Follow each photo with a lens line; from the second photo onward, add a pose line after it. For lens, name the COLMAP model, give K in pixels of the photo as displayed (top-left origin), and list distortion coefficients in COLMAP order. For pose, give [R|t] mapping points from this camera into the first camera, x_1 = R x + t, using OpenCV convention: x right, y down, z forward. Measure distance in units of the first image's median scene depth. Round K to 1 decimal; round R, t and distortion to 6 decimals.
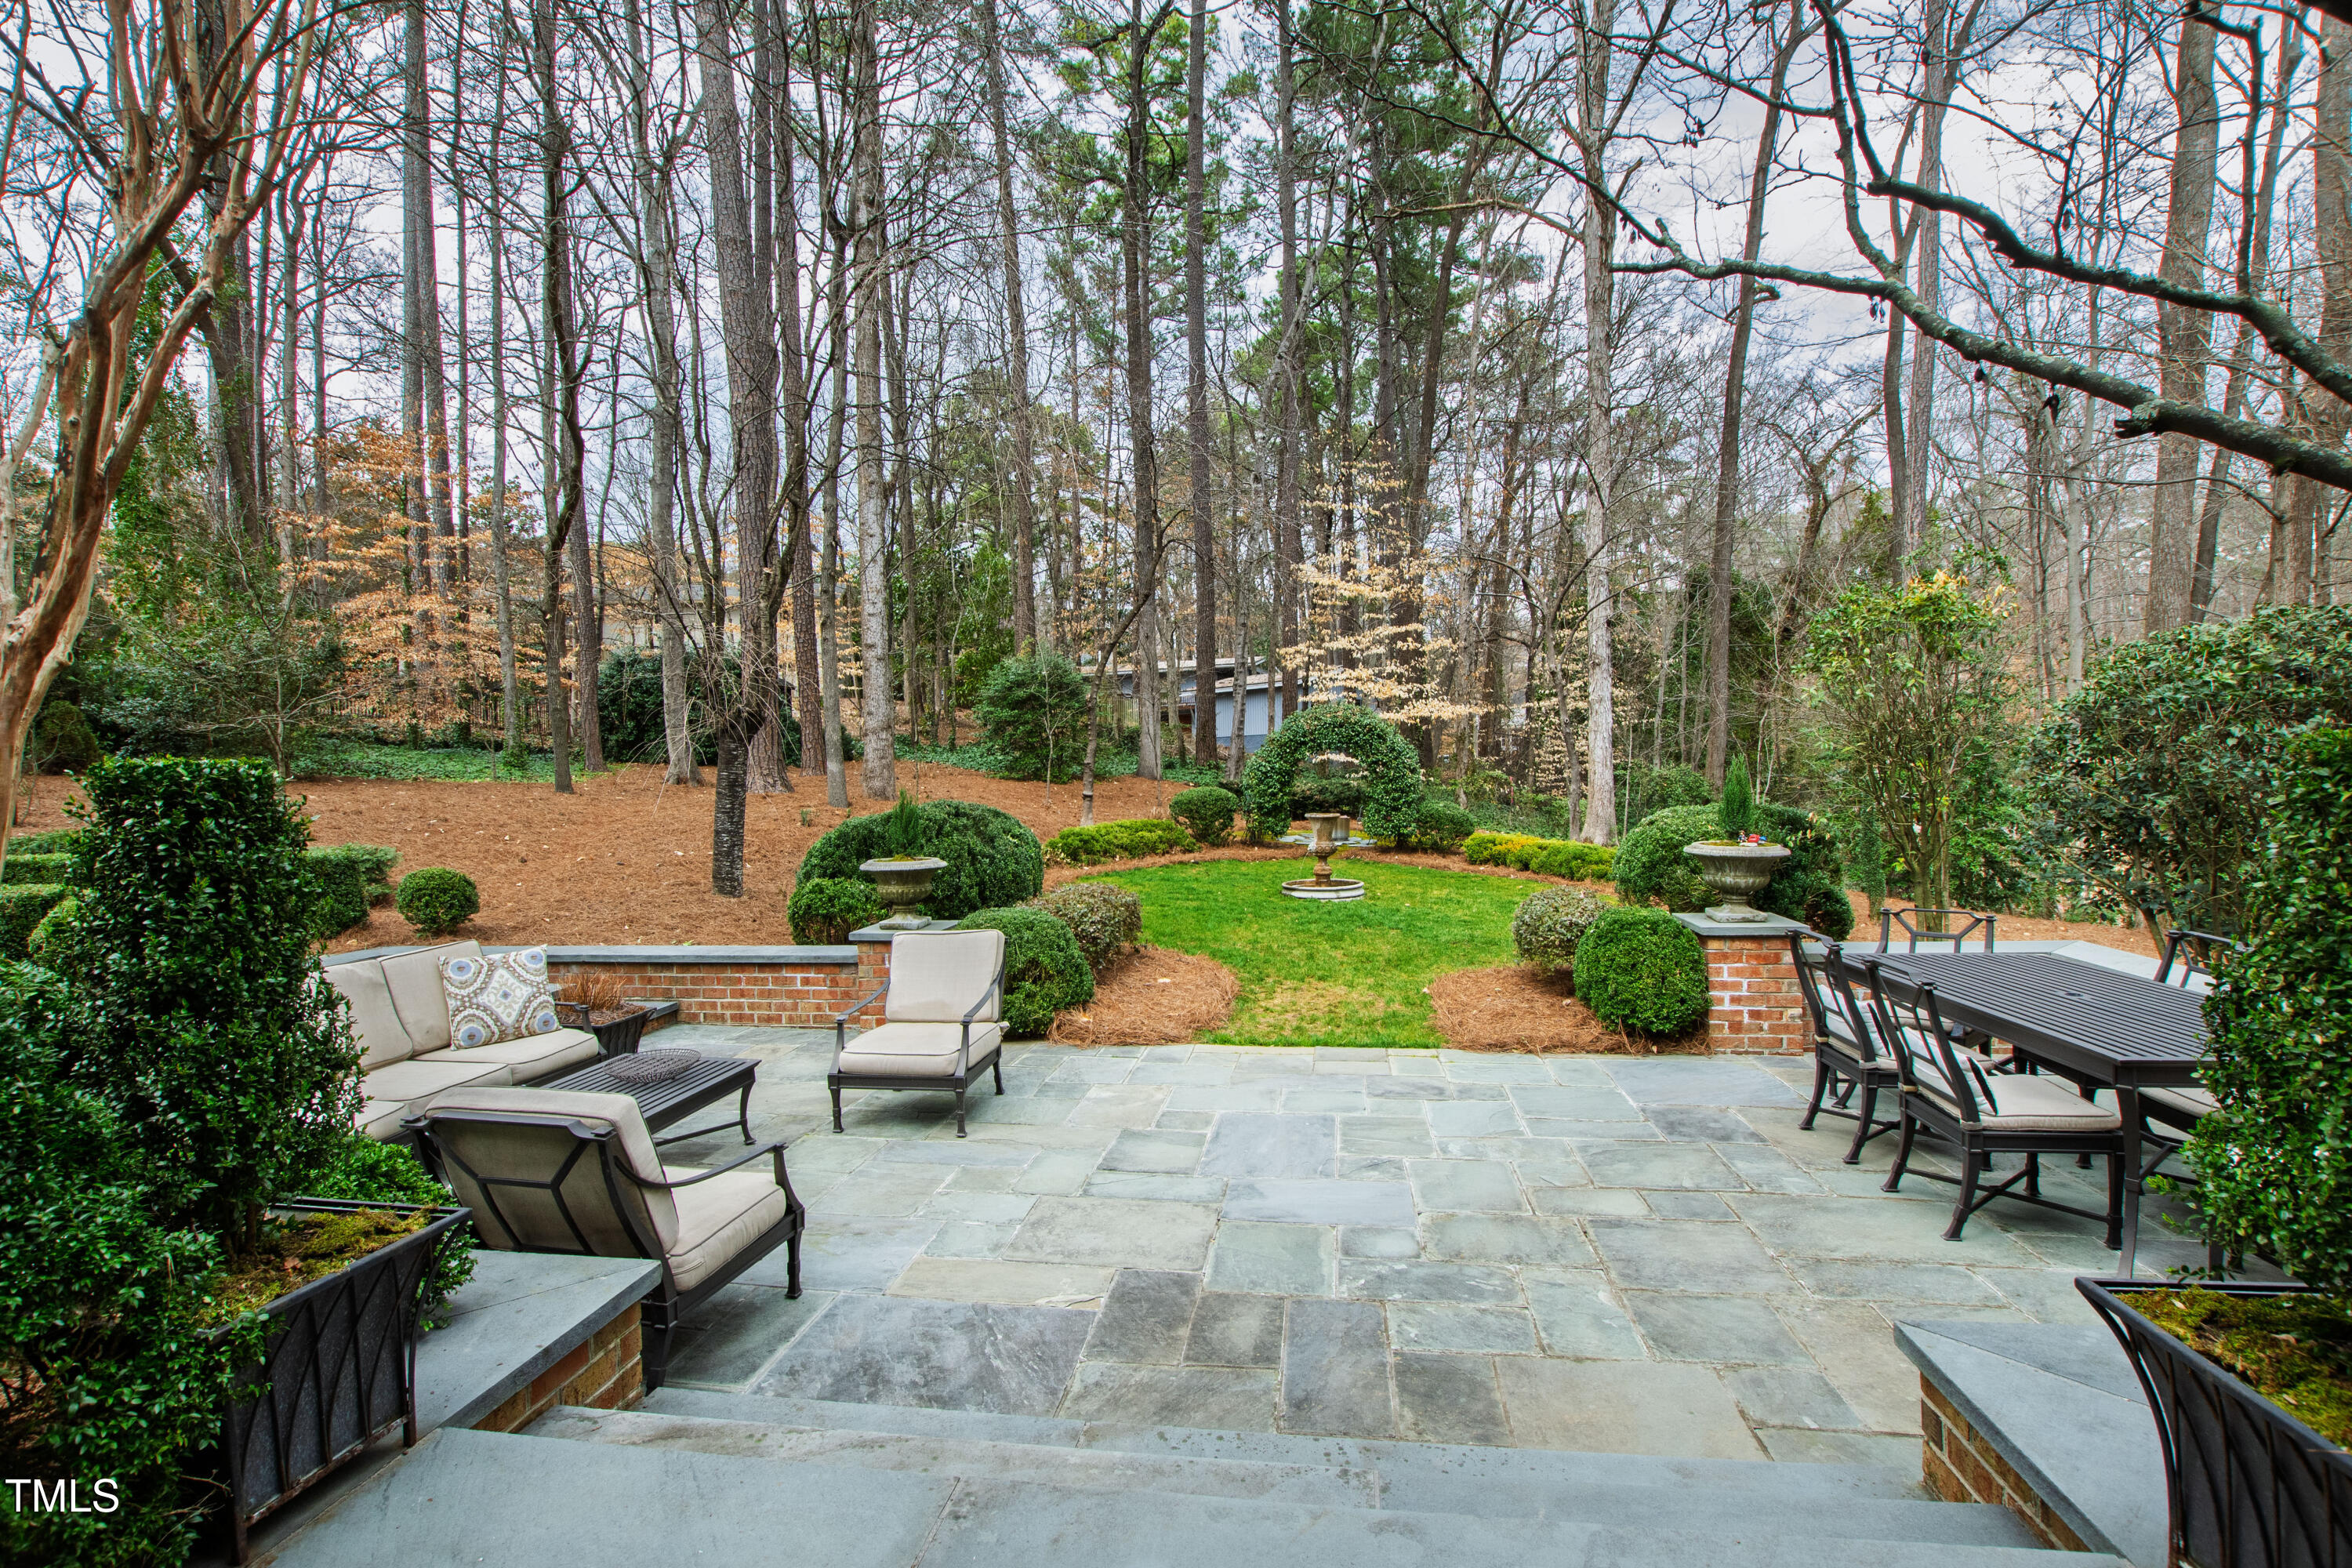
lens RADIAL K [[1059.0, 0, 1151.3], [0, 1059.0, 777.9], [0, 0, 1]] dist [-0.023441, 0.001844]
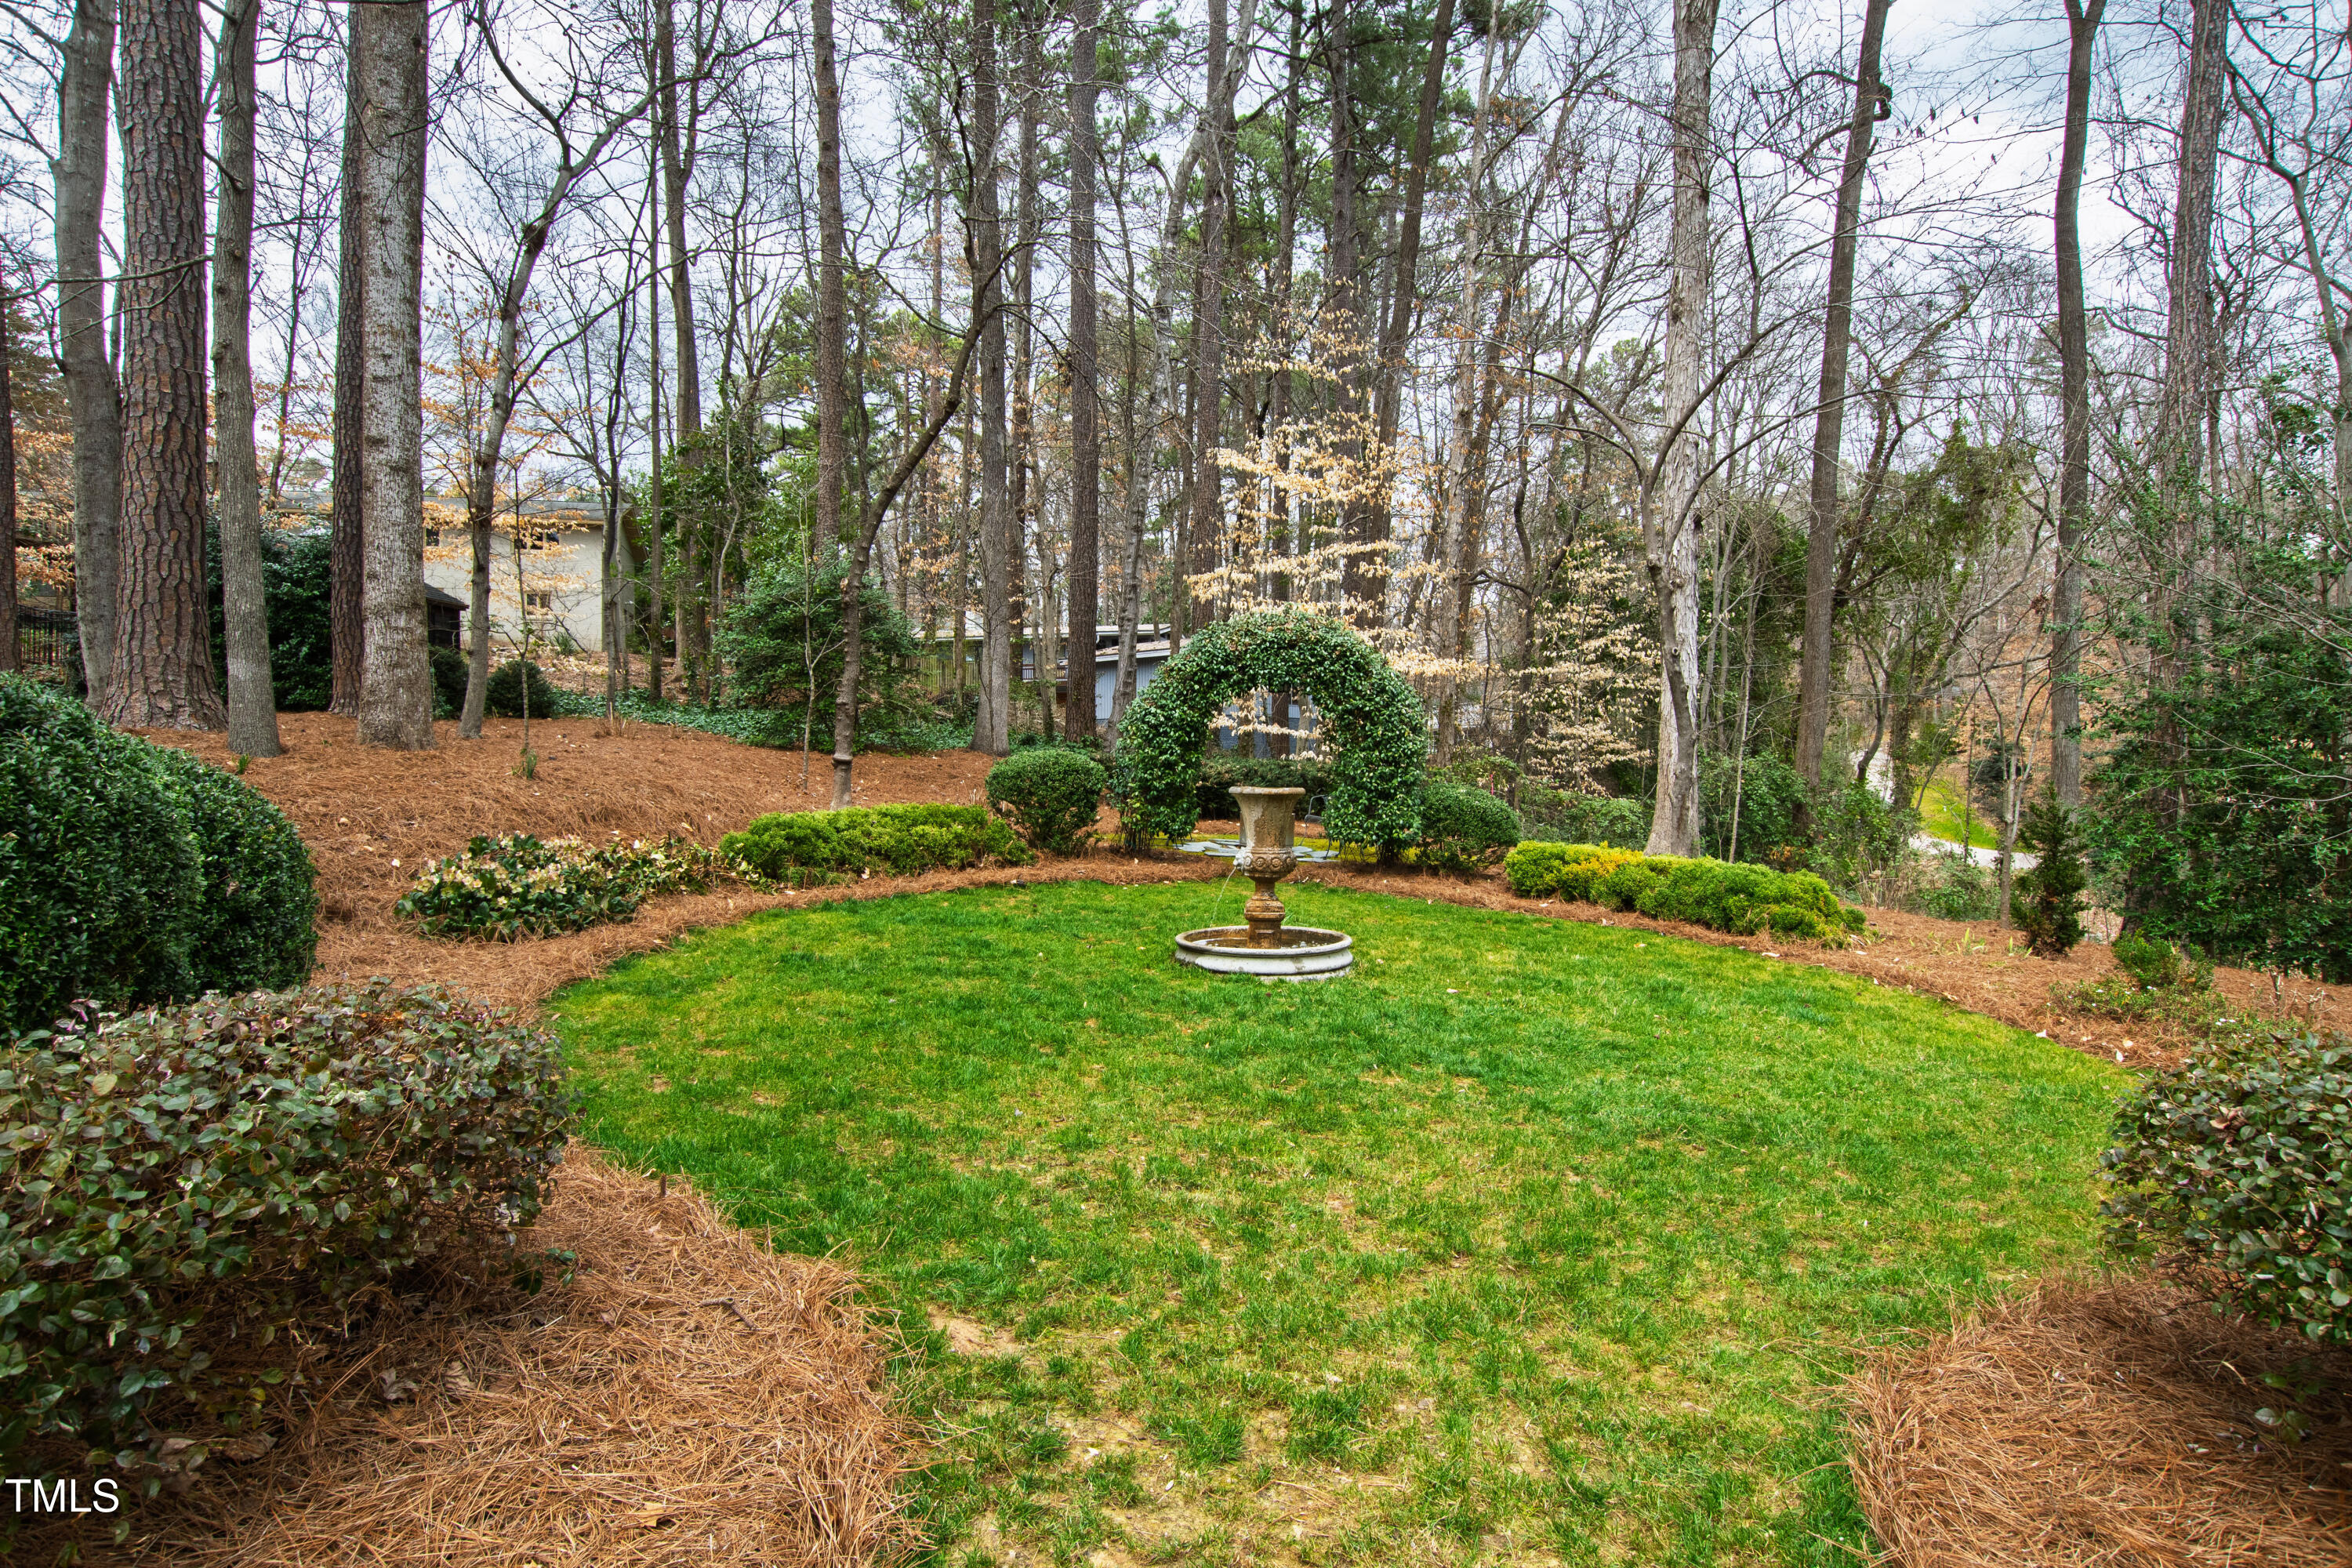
lens RADIAL K [[1299.9, 0, 1176.0], [0, 1299.9, 784.0], [0, 0, 1]] dist [-0.021243, 0.000040]
pose [[0.993190, 0.025980, 0.113575, 0.056238], [-0.026756, 0.999628, 0.005316, 0.029675], [-0.113394, -0.008319, 0.993515, 0.430549]]
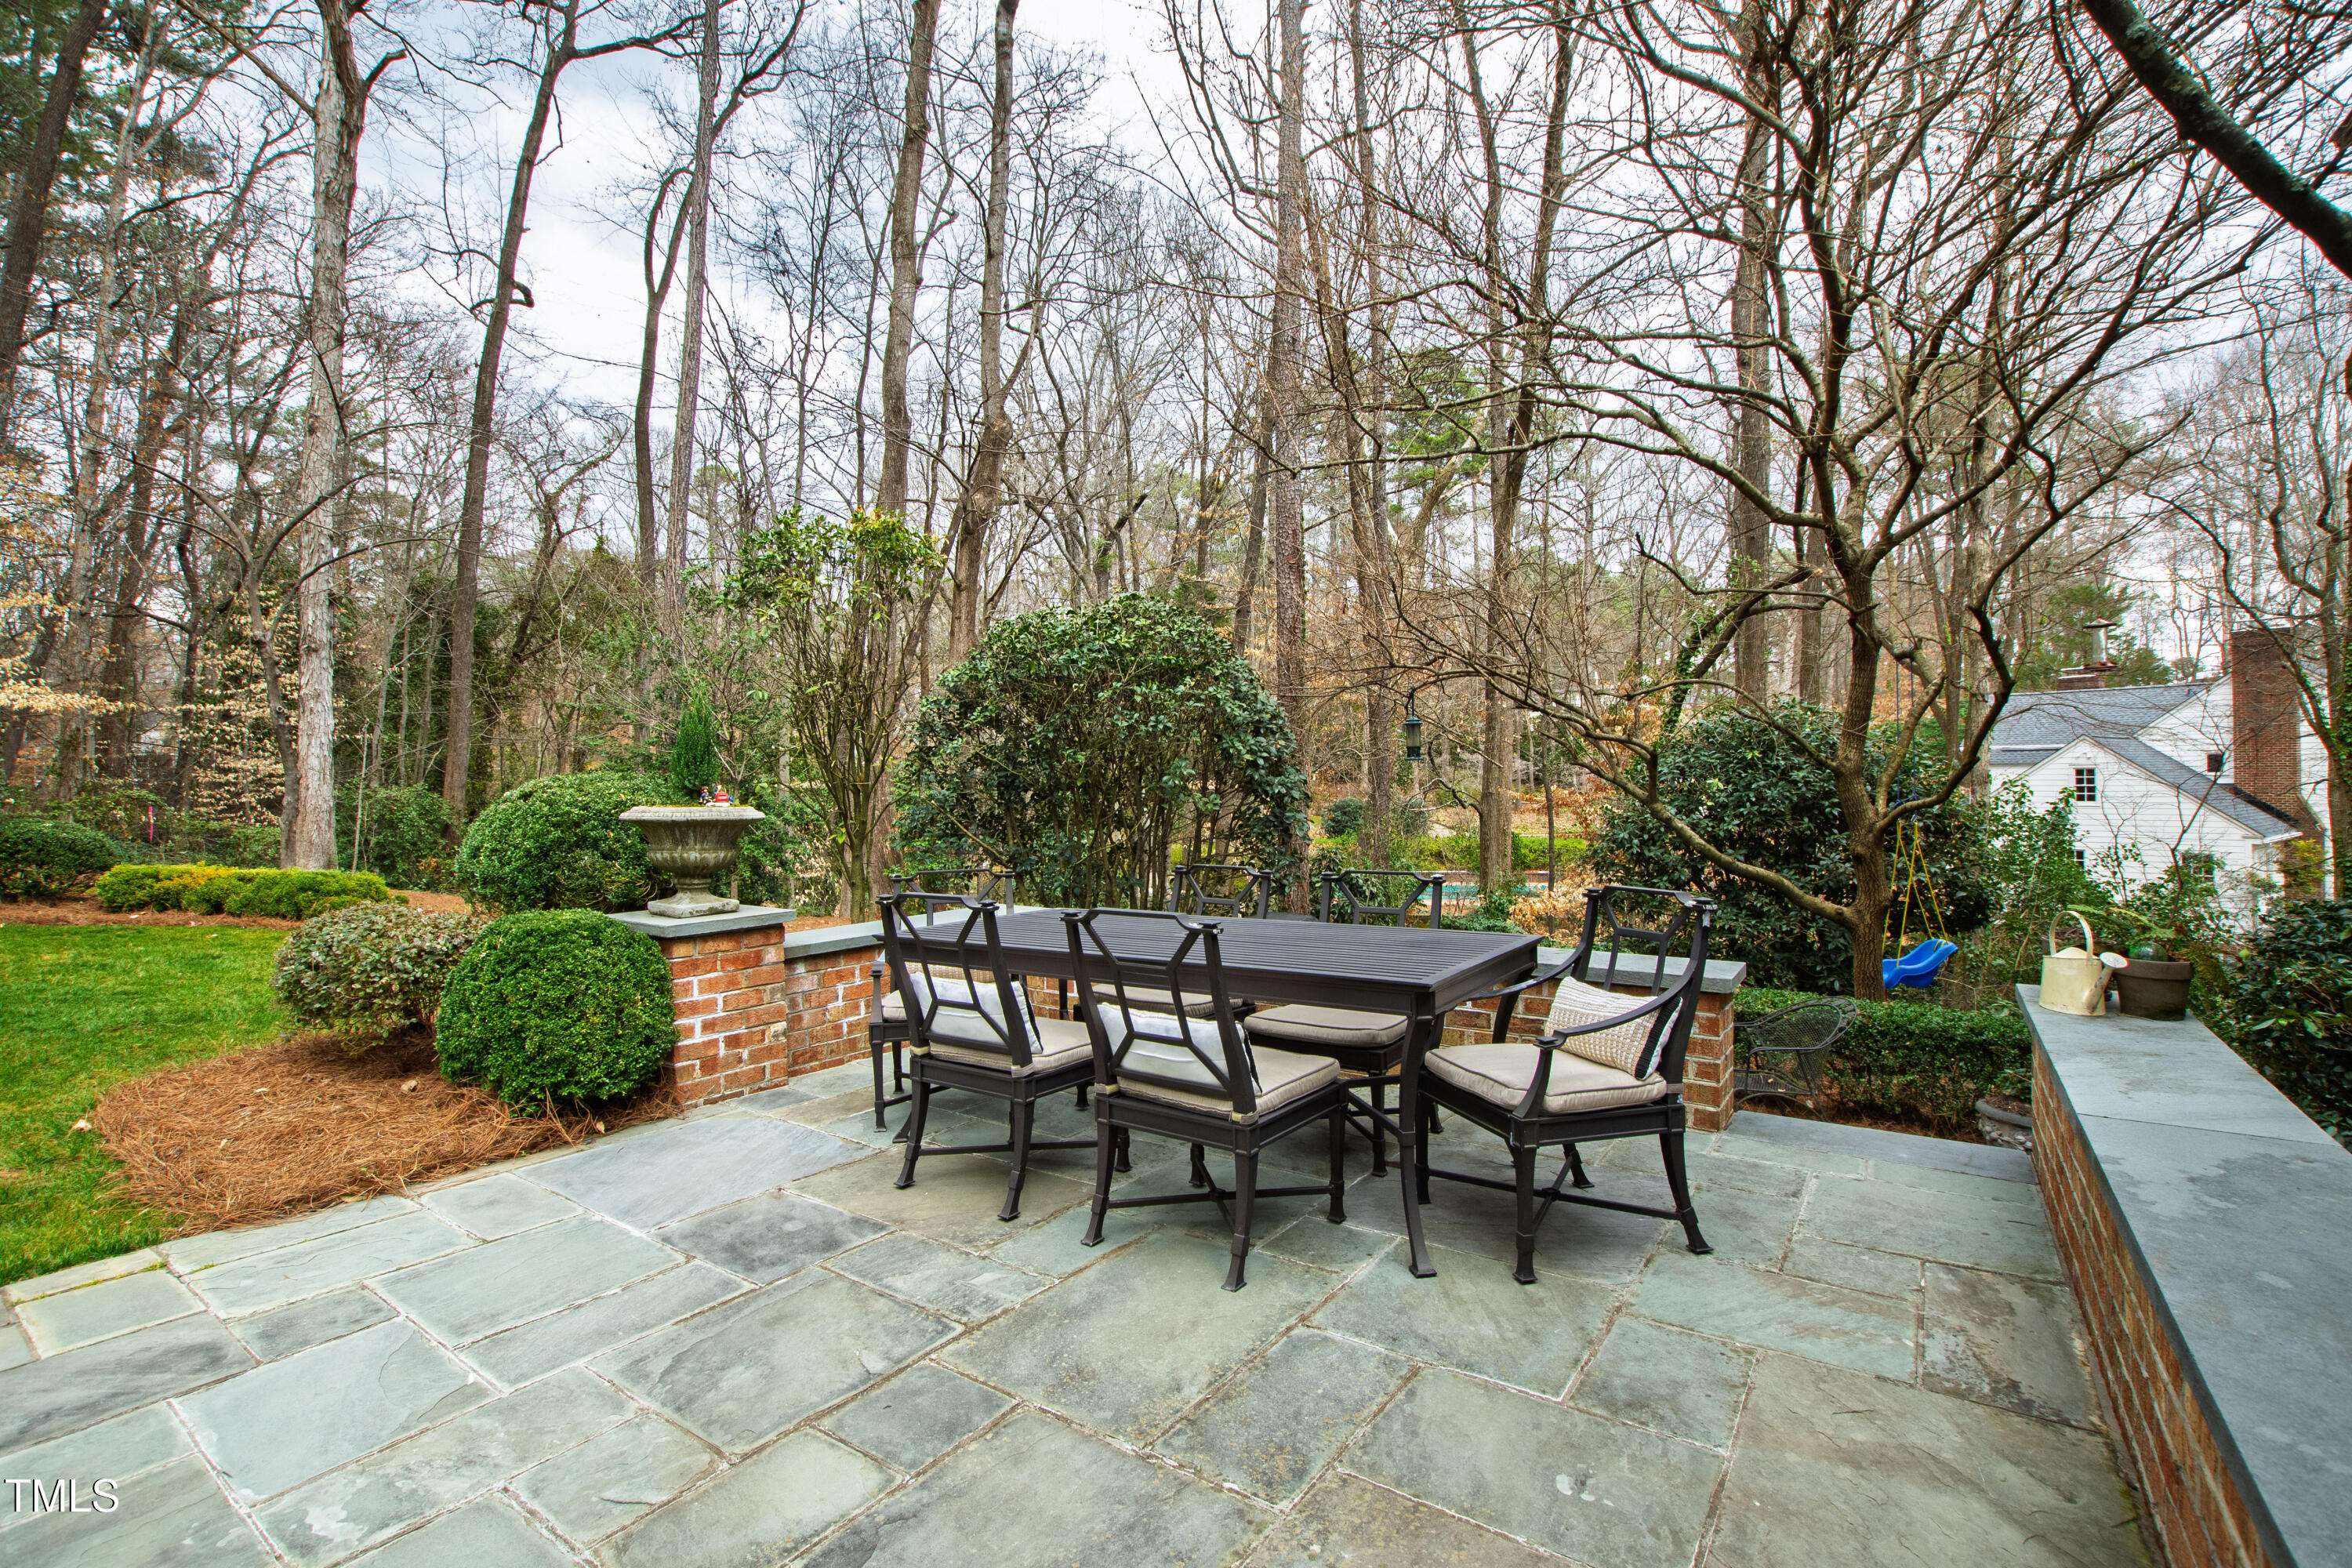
lens RADIAL K [[1059.0, 0, 1151.3], [0, 1059.0, 777.9], [0, 0, 1]] dist [-0.023441, 0.001844]
pose [[0.451051, 0.026144, 0.892115, 0.024137], [0.005959, 0.999460, -0.032302, 0.028661], [-0.892478, 0.019886, 0.450652, 0.169027]]
